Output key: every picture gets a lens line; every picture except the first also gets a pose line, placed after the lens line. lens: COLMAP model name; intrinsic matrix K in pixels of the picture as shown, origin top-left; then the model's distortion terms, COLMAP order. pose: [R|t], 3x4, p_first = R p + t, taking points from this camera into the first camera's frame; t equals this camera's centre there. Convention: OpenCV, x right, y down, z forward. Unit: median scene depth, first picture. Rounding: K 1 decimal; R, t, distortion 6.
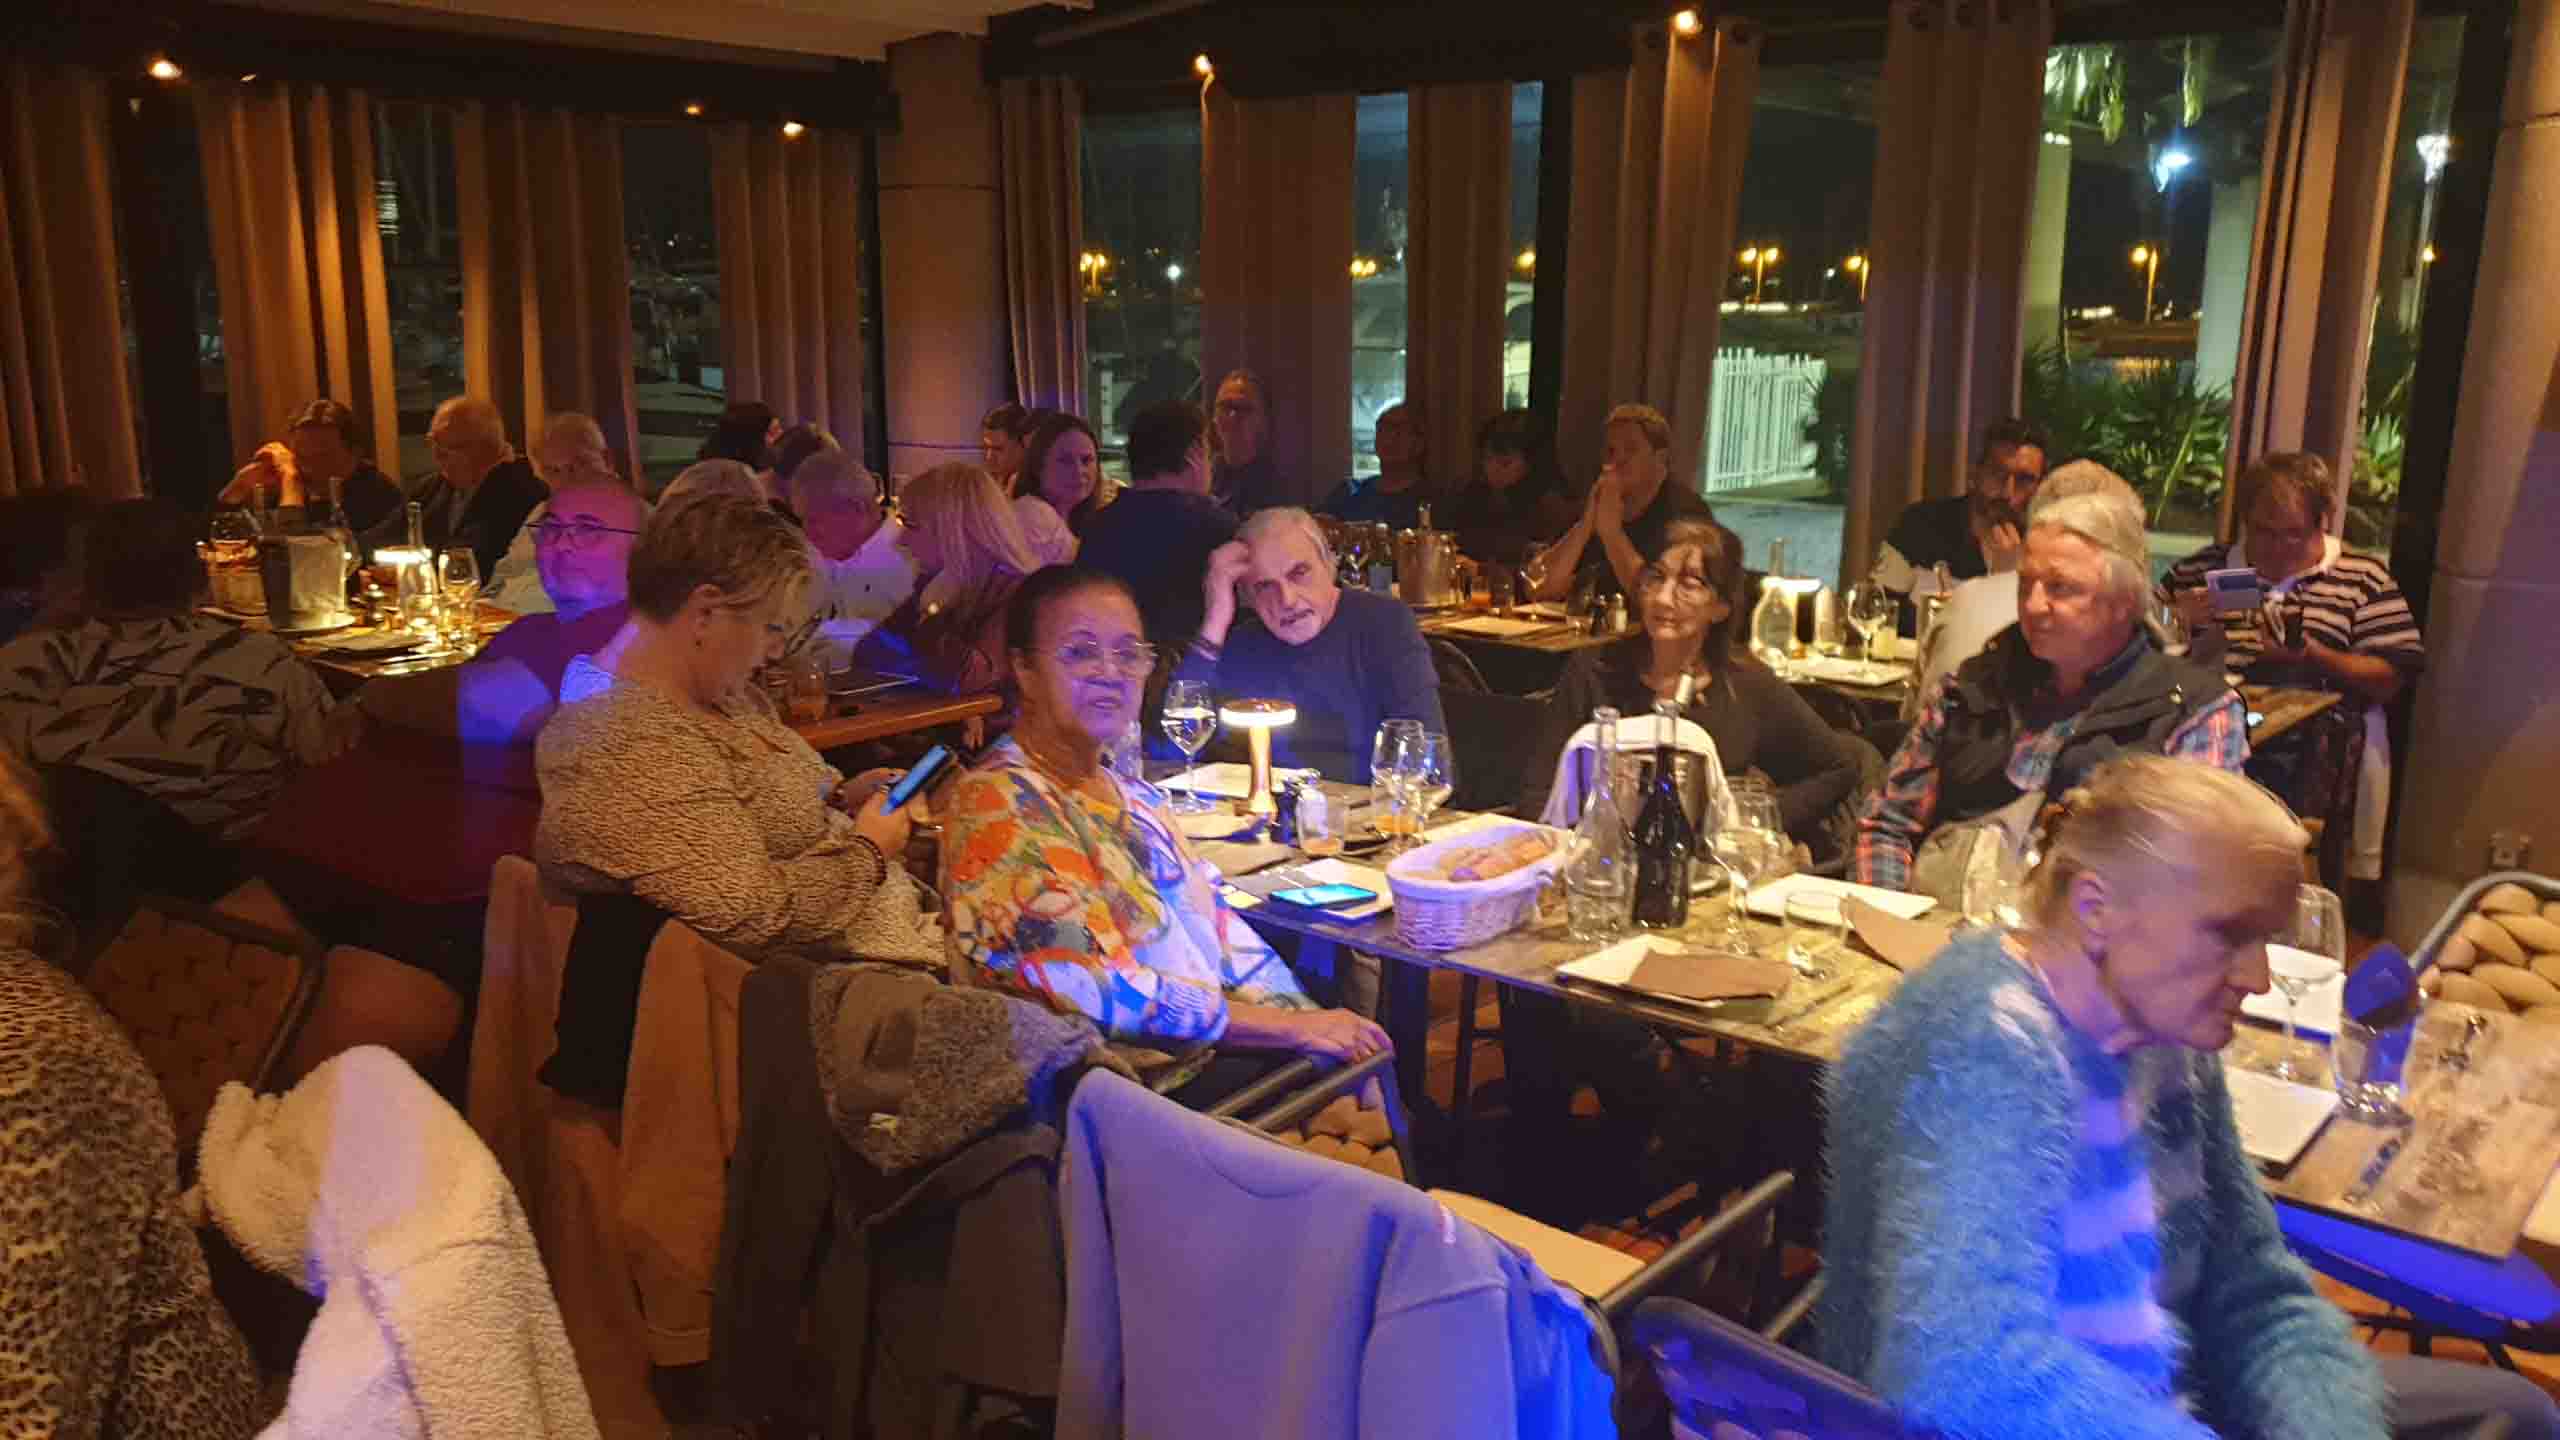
lens RADIAL K [[1977.8, 0, 1236.1], [0, 1977.8, 731.4], [0, 0, 1]] dist [-0.001465, 0.005481]
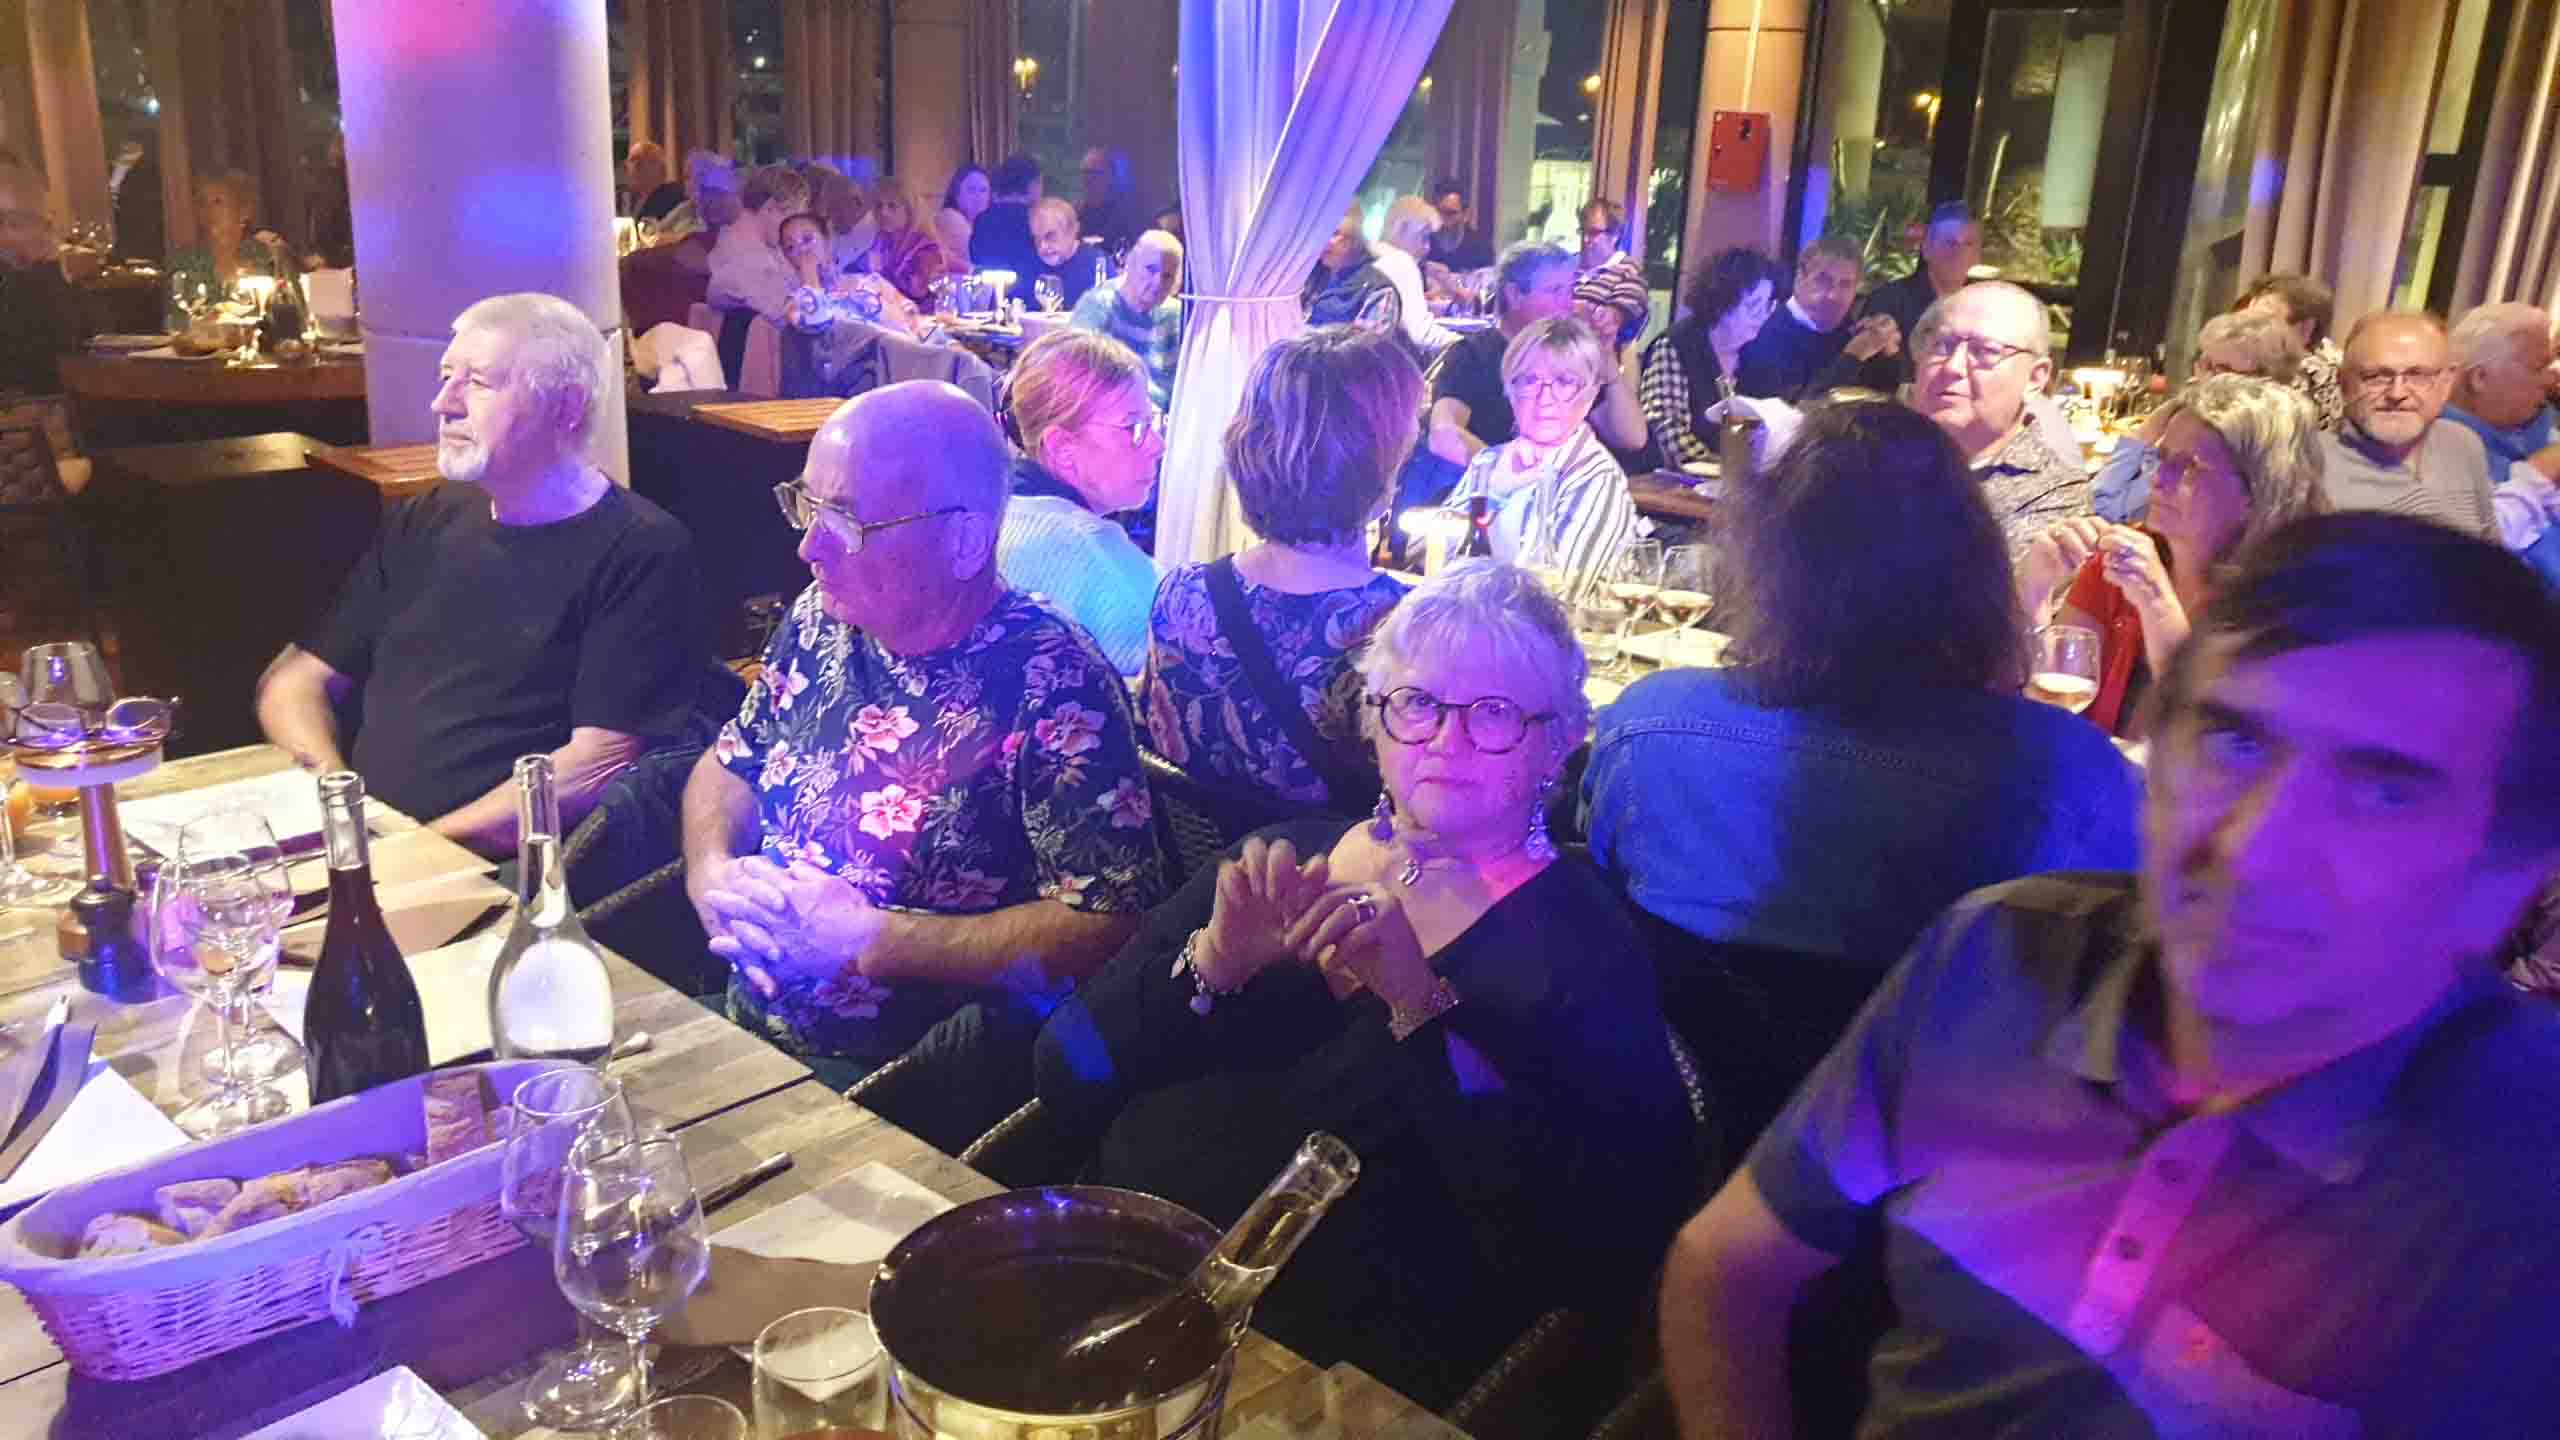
lens RADIAL K [[1977.8, 0, 1236.1], [0, 1977.8, 731.4], [0, 0, 1]] dist [-0.001465, 0.005481]
pose [[0.998537, 0.045388, -0.029408, 0.271602], [-0.042684, 0.995309, 0.086820, 0.221717], [0.033210, -0.085438, 0.995790, -0.985888]]
